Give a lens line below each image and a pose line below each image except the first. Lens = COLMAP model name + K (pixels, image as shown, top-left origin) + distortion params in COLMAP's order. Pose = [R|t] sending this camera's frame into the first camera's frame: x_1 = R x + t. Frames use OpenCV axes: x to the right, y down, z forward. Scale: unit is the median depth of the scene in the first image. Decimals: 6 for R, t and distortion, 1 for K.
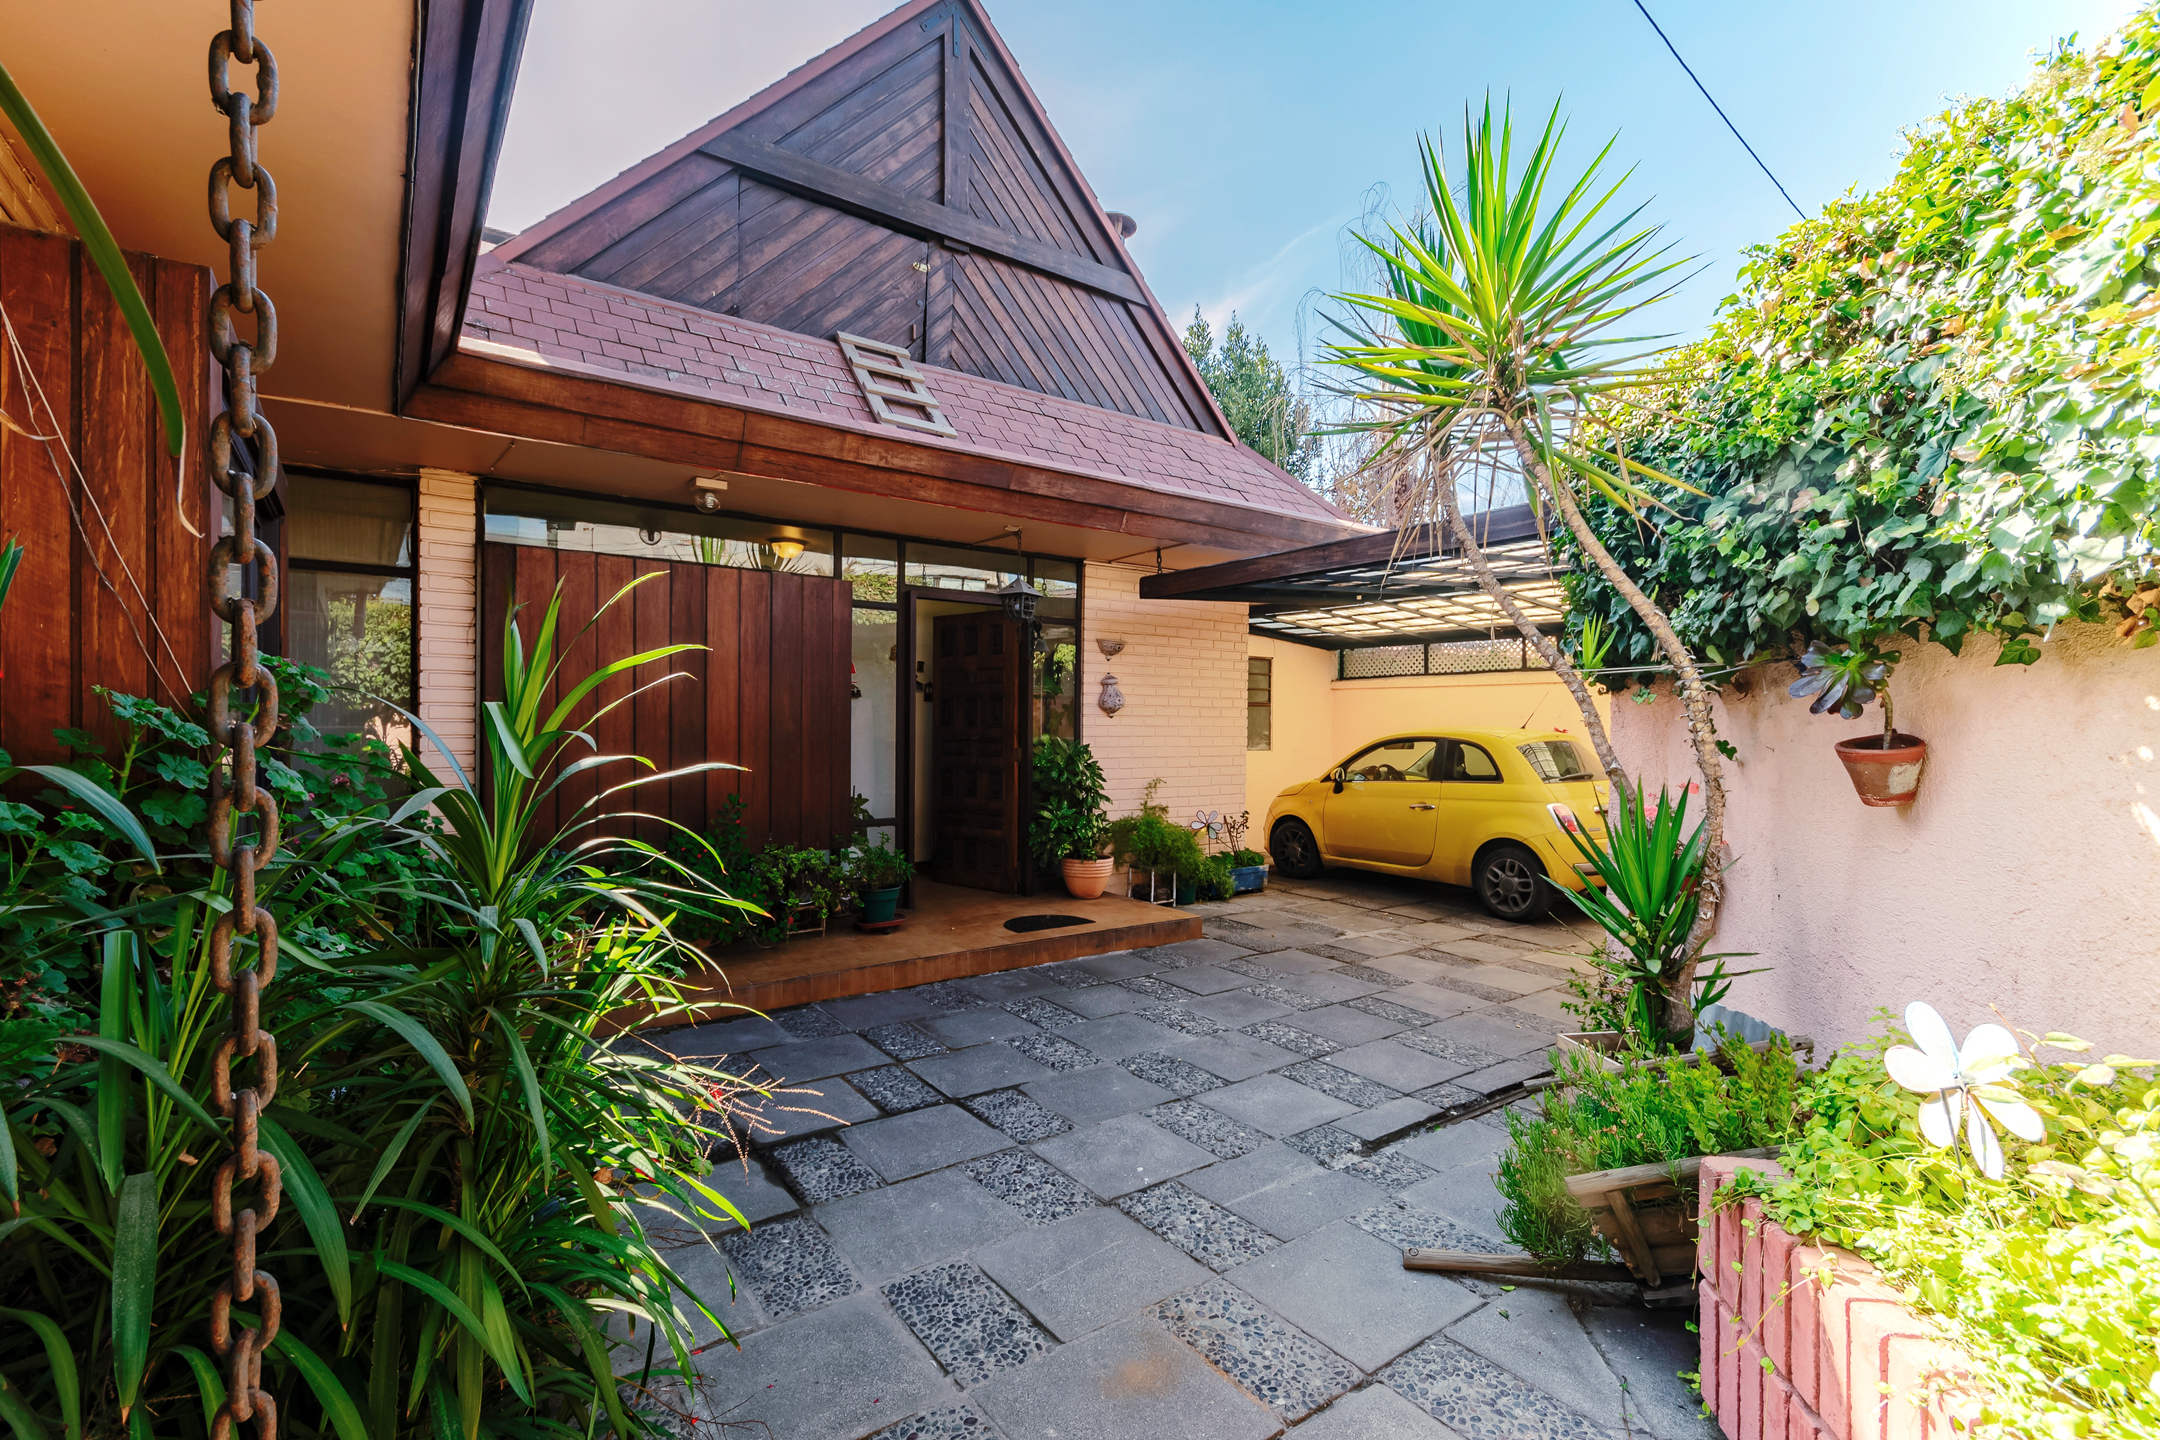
lens RADIAL K [[983.0, 0, 1130.3], [0, 983.0, 726.9], [0, 0, 1]] dist [0.000164, -0.003575]
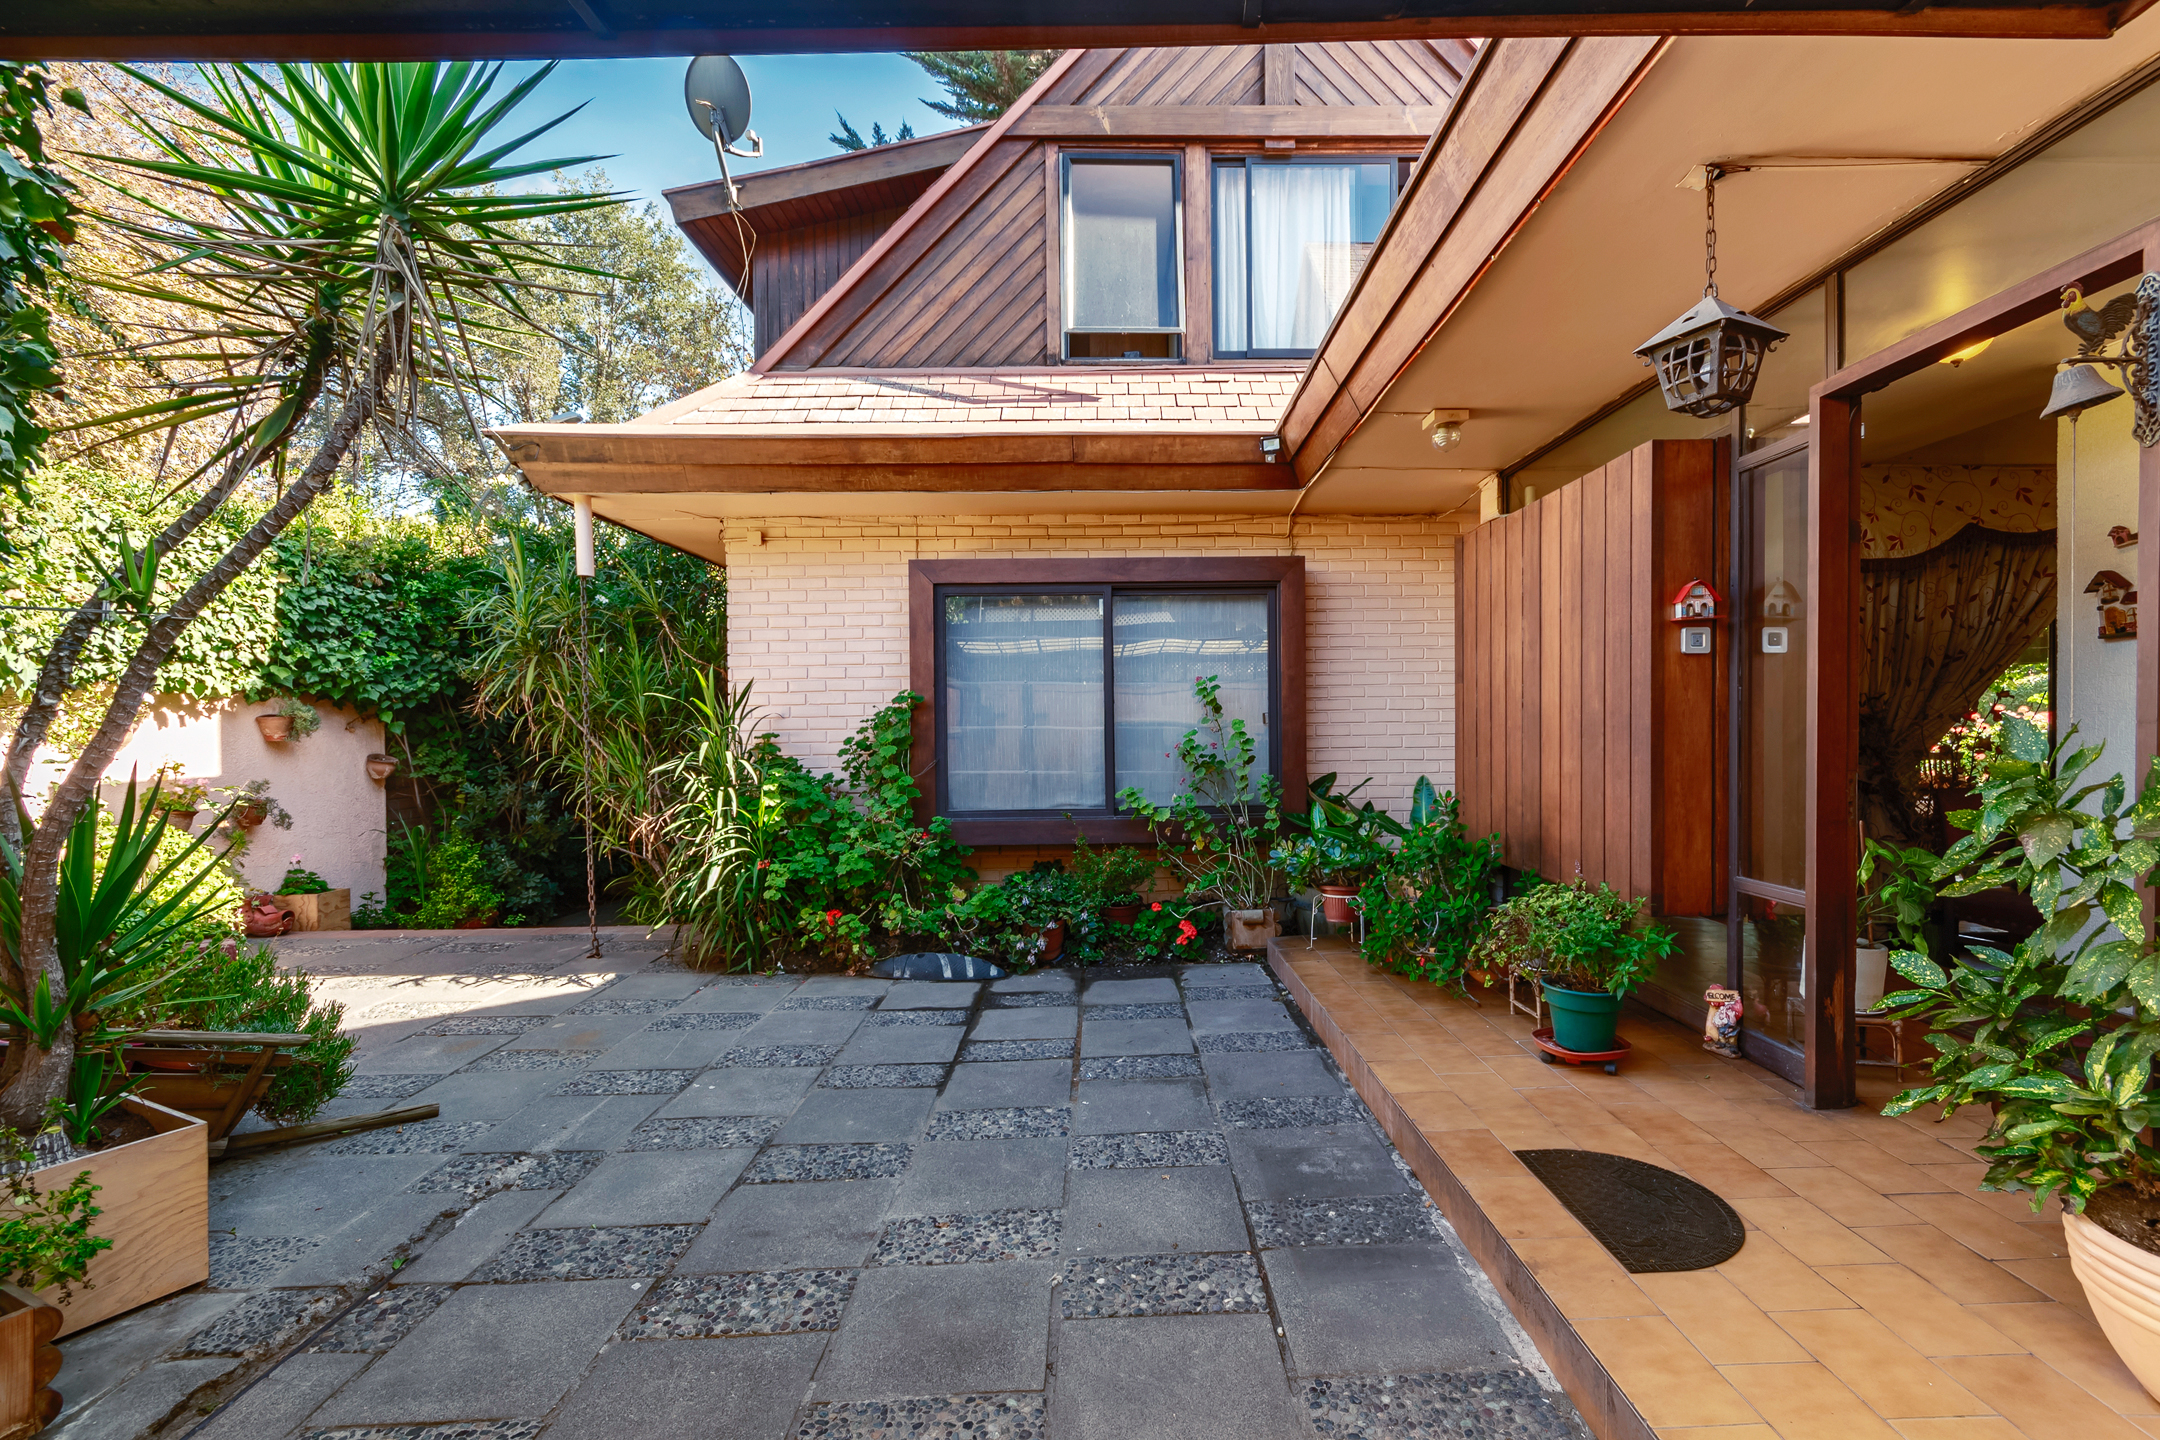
lens RADIAL K [[983.0, 0, 1130.3], [0, 983.0, 726.9], [0, 0, 1]] dist [0.000164, -0.003575]
pose [[-0.597436, -0.003324, -0.801910, 0.274317], [0.003470, 0.999971, -0.006730, 0.015294], [0.801909, -0.006803, -0.597407, 0.889167]]
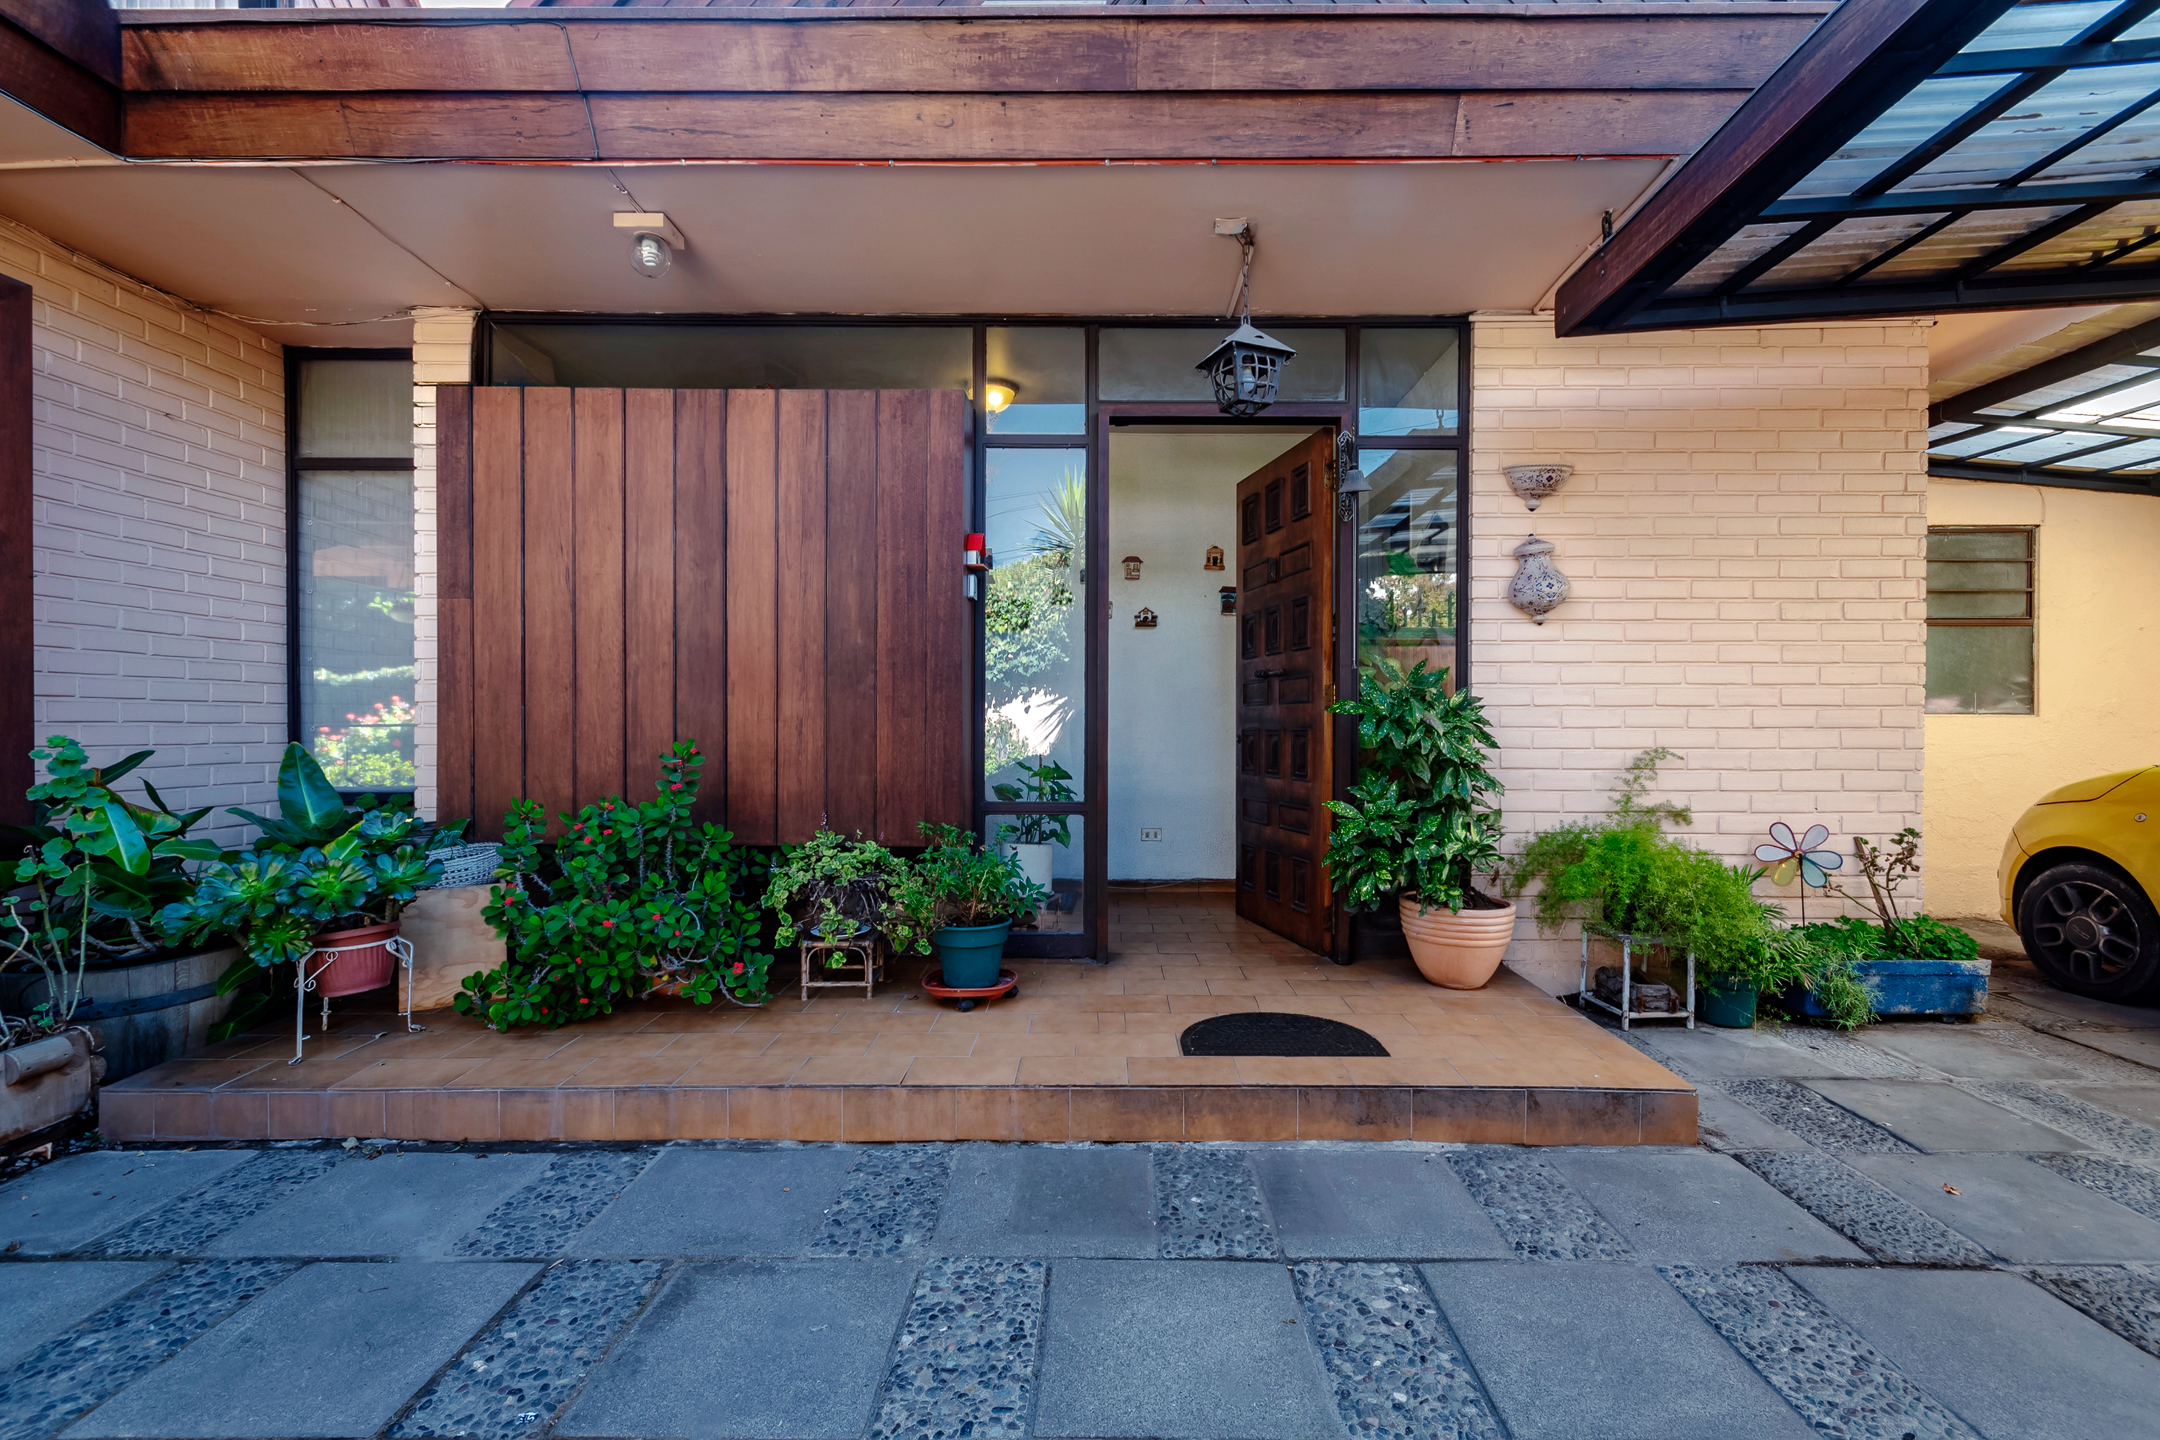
lens RADIAL K [[964.3, 0, 1091.0], [0, 964.3, 730.2], [0, 0, 1]] dist [0.004743, -0.000341]
pose [[0.786082, -0.004209, -0.618108, 0.105932], [0.004223, 0.999990, -0.001439, 0.044941], [0.618108, -0.001479, 0.786092, 0.487043]]
